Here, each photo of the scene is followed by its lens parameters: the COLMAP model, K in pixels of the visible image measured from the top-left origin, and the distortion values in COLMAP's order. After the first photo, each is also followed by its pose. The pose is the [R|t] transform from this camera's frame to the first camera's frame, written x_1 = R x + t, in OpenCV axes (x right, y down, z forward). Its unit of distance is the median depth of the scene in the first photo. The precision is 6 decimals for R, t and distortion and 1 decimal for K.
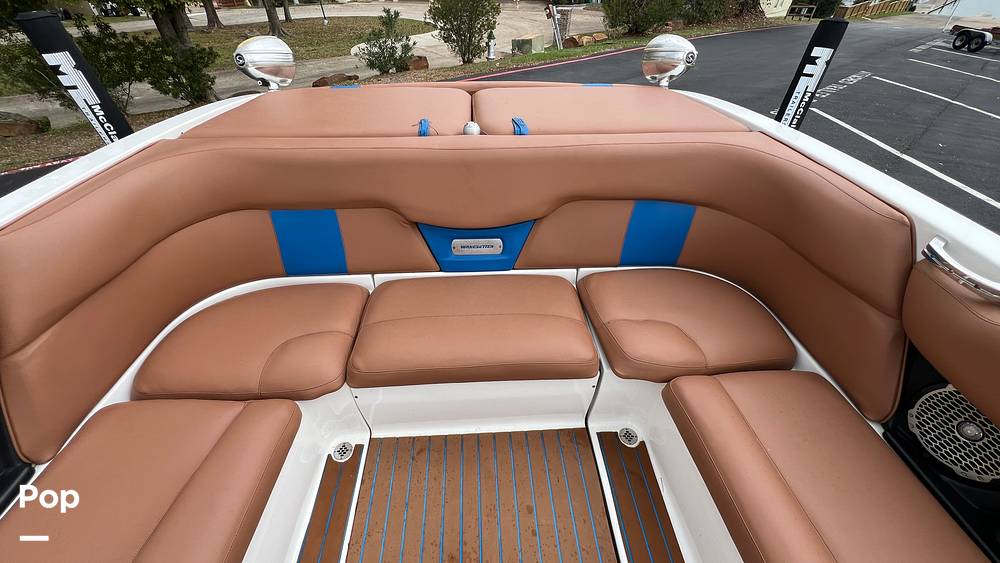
lens RADIAL K [[401.2, 0, 500.0], [0, 401.2, 281.5], [0, 0, 1]] dist [-0.001555, 0.000119]
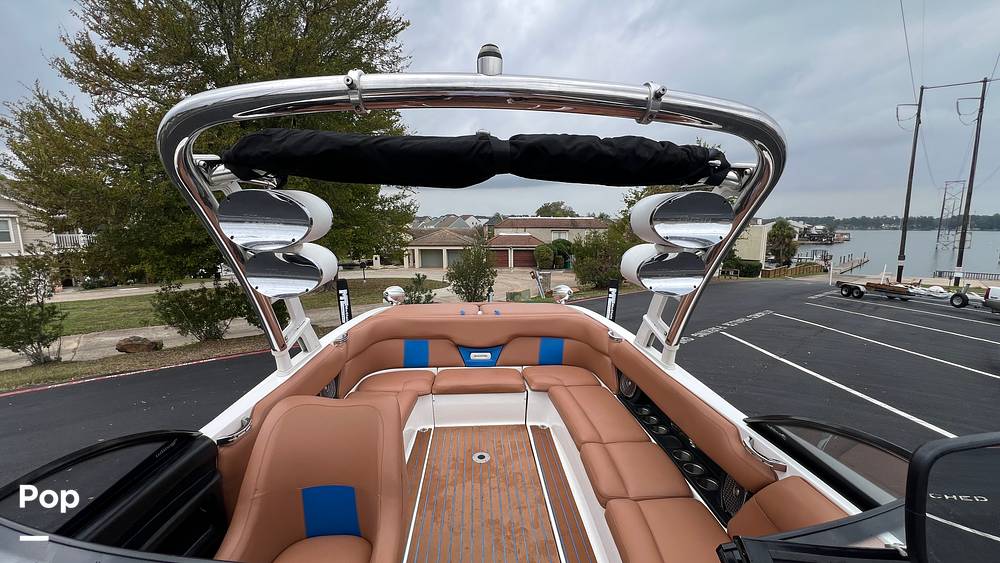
lens RADIAL K [[387.0, 0, 500.0], [0, 387.0, 281.5], [0, 0, 1]] dist [0.000156, -0.000003]
pose [[0.999983, -0.004614, 0.003619, 0.052076], [0.005840, 0.839947, -0.542637, 0.762237], [-0.000536, 0.542649, 0.839959, -1.172103]]
